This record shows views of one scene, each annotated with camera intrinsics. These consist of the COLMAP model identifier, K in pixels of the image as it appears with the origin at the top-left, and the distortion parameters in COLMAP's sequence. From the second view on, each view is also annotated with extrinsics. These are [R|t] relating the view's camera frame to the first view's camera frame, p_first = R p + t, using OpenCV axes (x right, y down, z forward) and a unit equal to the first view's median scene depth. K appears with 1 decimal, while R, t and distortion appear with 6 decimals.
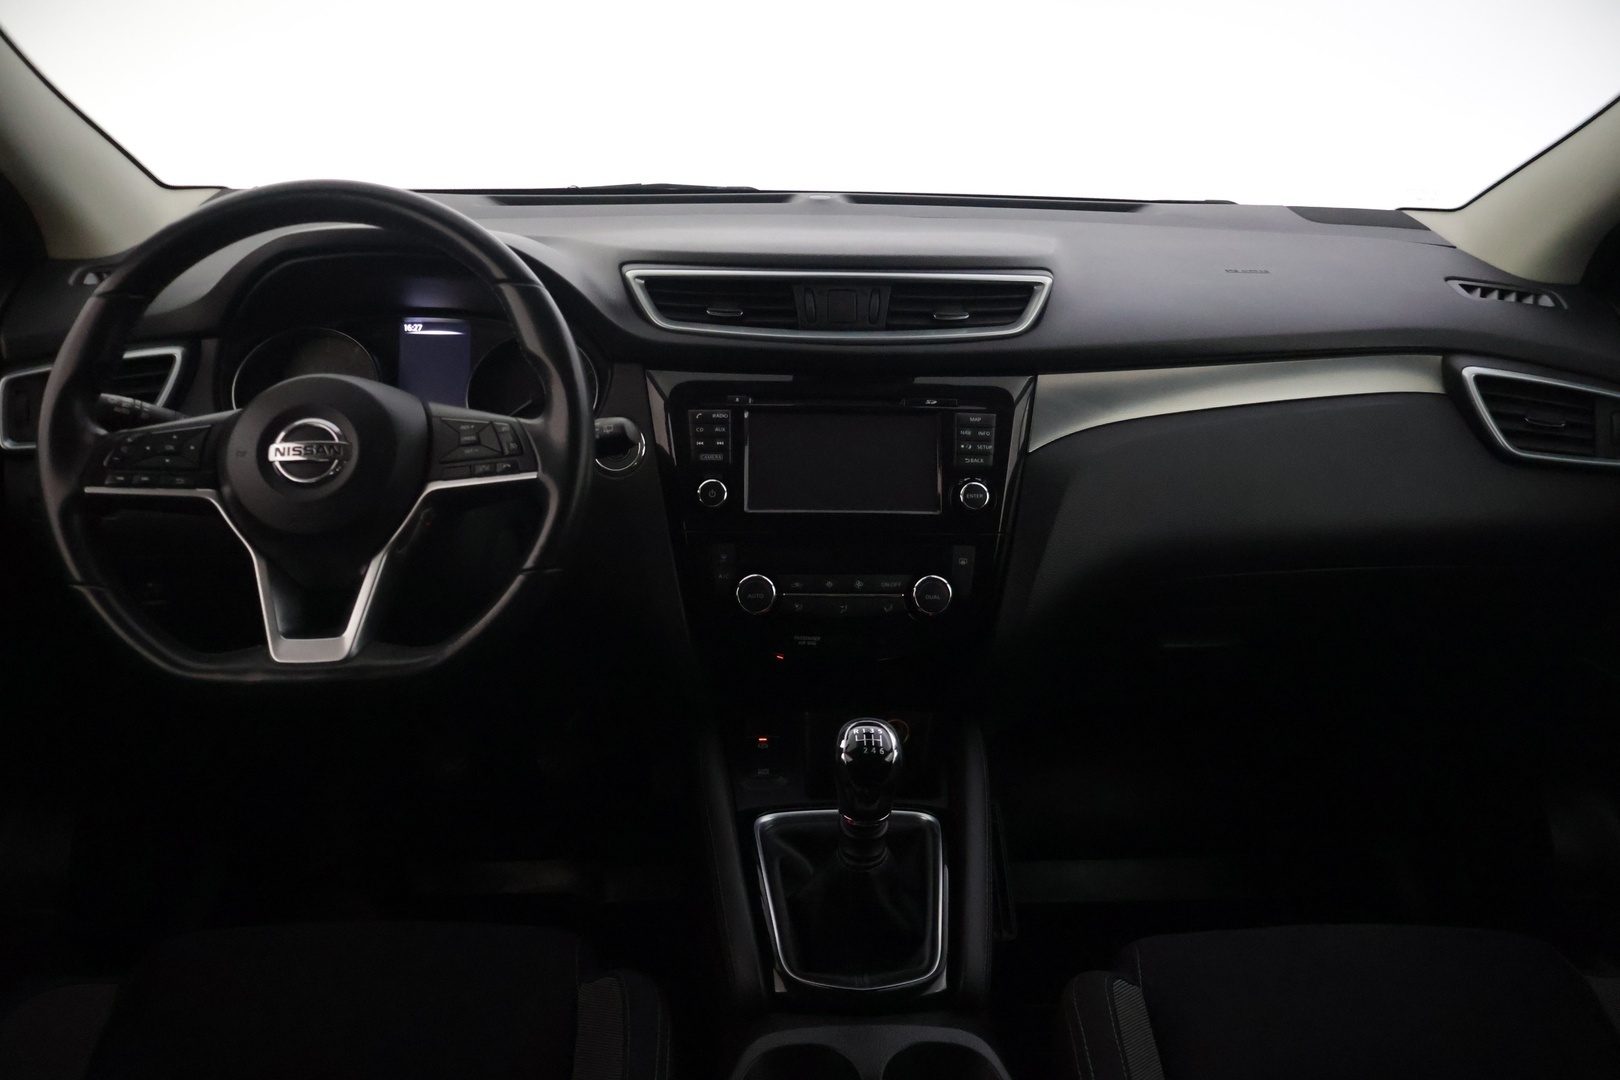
lens RADIAL K [[1347.7, 0, 811.7], [0, 1347.7, 536.3], [0, 0, 1]] dist [-0.040373, 0.017902]
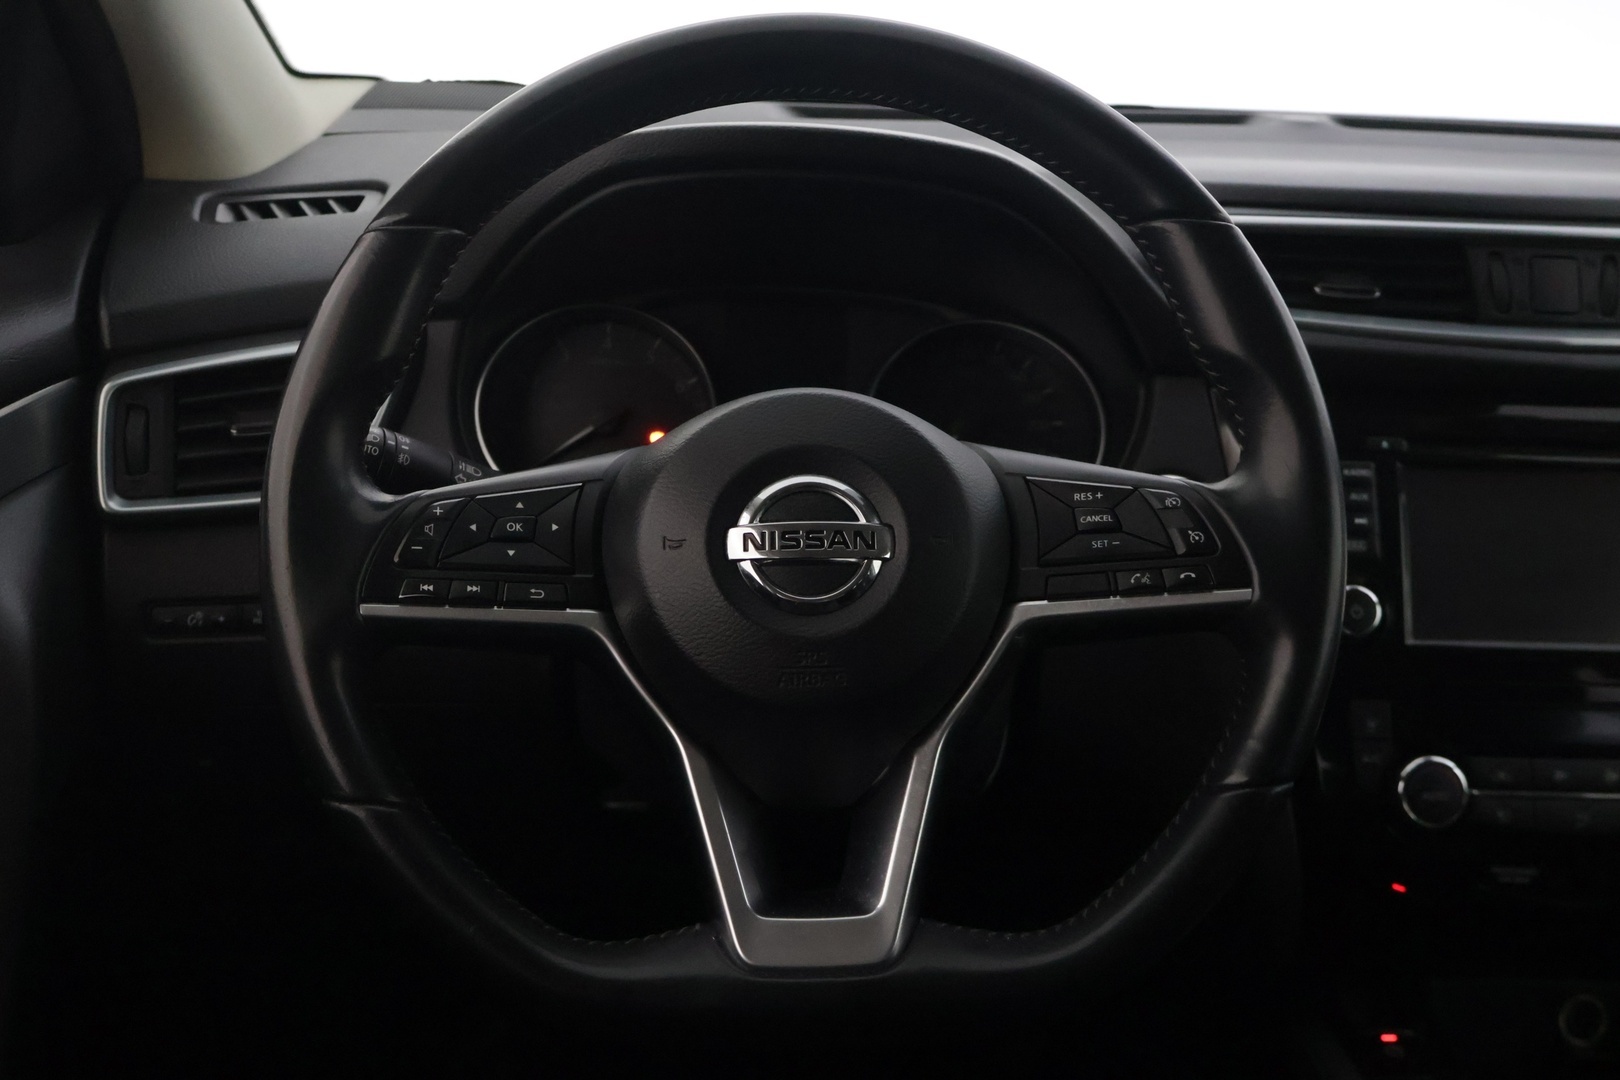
lens RADIAL K [[1691.4, 0, 802.1], [0, 1691.4, 544.5], [0, 0, 1]] dist [-0.004196, 0.000000]
pose [[0.999828, 0.016740, -0.007952, -0.363111], [-0.016966, 0.999430, -0.029196, -0.042397], [0.007458, 0.029325, 0.999542, 0.353862]]
